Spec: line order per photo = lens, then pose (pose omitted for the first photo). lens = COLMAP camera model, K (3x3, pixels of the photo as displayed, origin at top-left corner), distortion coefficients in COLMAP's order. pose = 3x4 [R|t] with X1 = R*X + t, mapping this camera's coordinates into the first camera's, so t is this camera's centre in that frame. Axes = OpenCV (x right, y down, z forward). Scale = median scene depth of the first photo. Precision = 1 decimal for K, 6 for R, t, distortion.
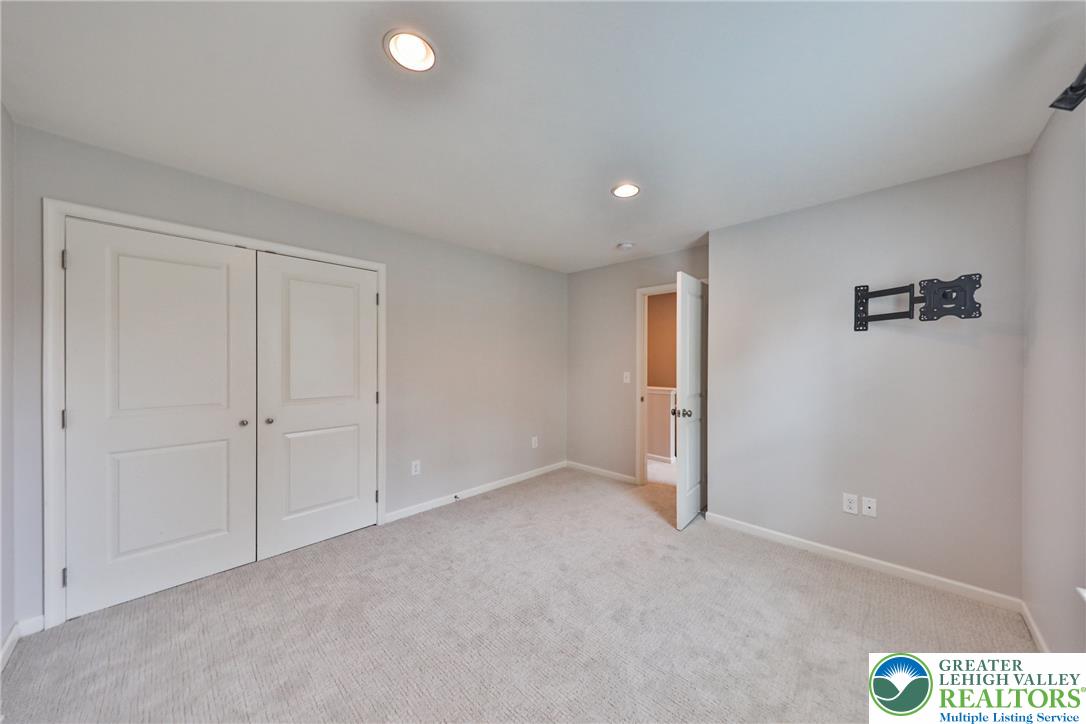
lens RADIAL K [[365.1, 0, 543.0], [0, 365.1, 362.0], [0, 0, 1]] dist [0.005999, -0.000121]
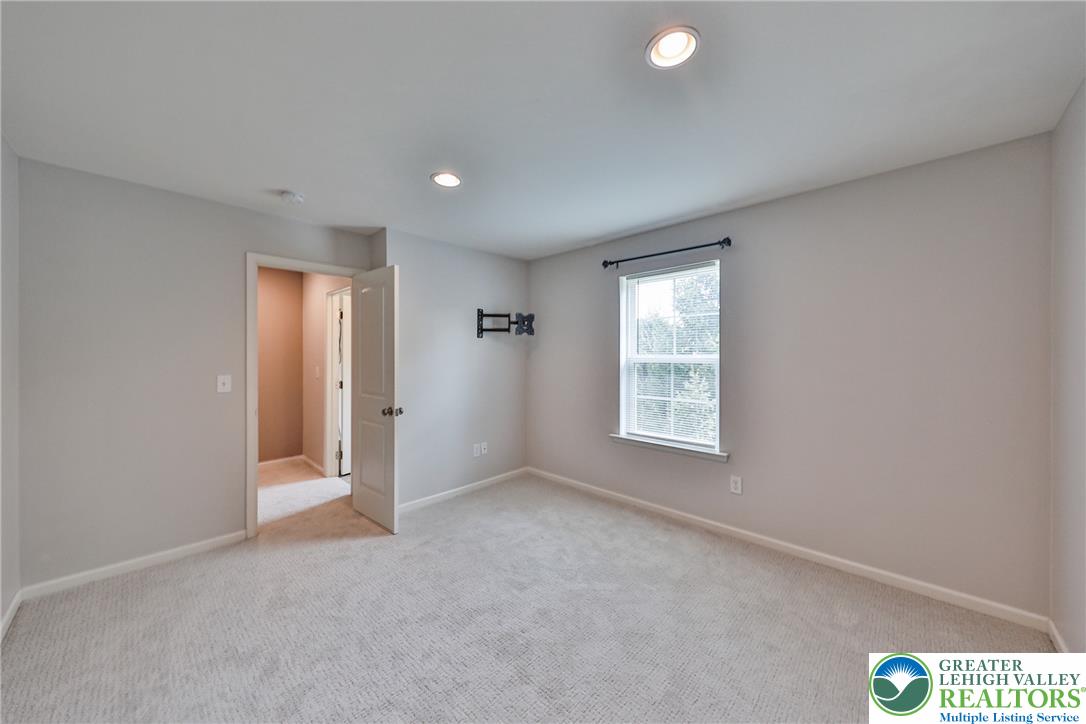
lens RADIAL K [[385.0, 0, 544.1], [0, 385.0, 356.4], [0, 0, 1]] dist [0.001283, -0.000140]
pose [[-0.004707, -0.007415, 0.999961, -0.755196], [0.004593, 0.999962, 0.007436, -0.013746], [-0.999978, 0.004628, -0.004673, 0.726488]]
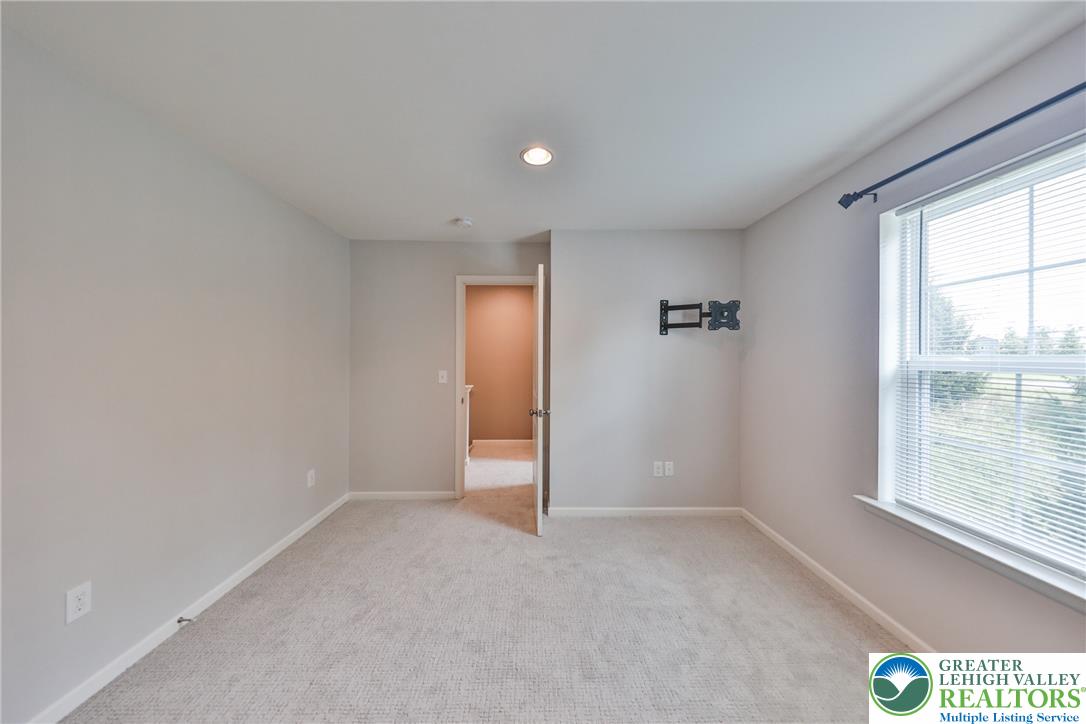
lens RADIAL K [[362.7, 0, 539.7], [0, 362.7, 357.8], [0, 0, 1]] dist [0.019592, -0.007449]
pose [[0.711833, -0.003652, 0.702339, -0.346265], [0.002079, 0.999993, 0.003092, -0.008367], [-0.702345, -0.000741, 0.711836, 0.386143]]
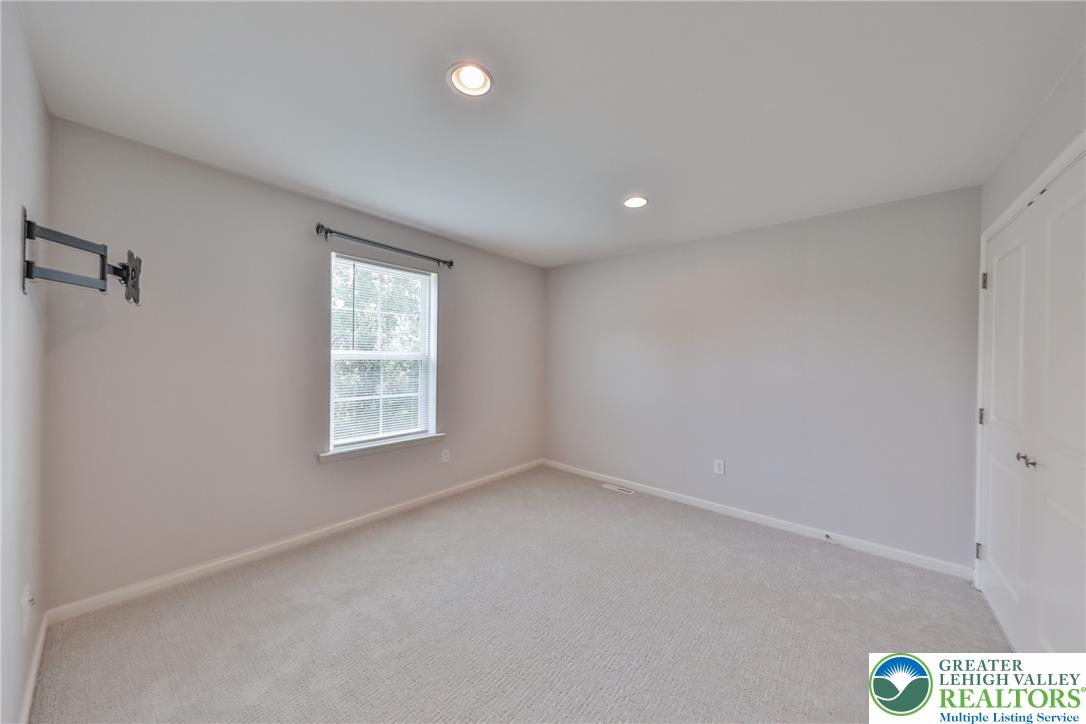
lens RADIAL K [[365.1, 0, 543.0], [0, 365.1, 362.0], [0, 0, 1]] dist [0.005999, -0.000121]
pose [[-0.997851, -0.015256, -0.063726, 0.130884], [-0.016056, 0.999798, 0.012060, 0.003215], [0.063529, 0.013057, -0.997895, 1.565249]]
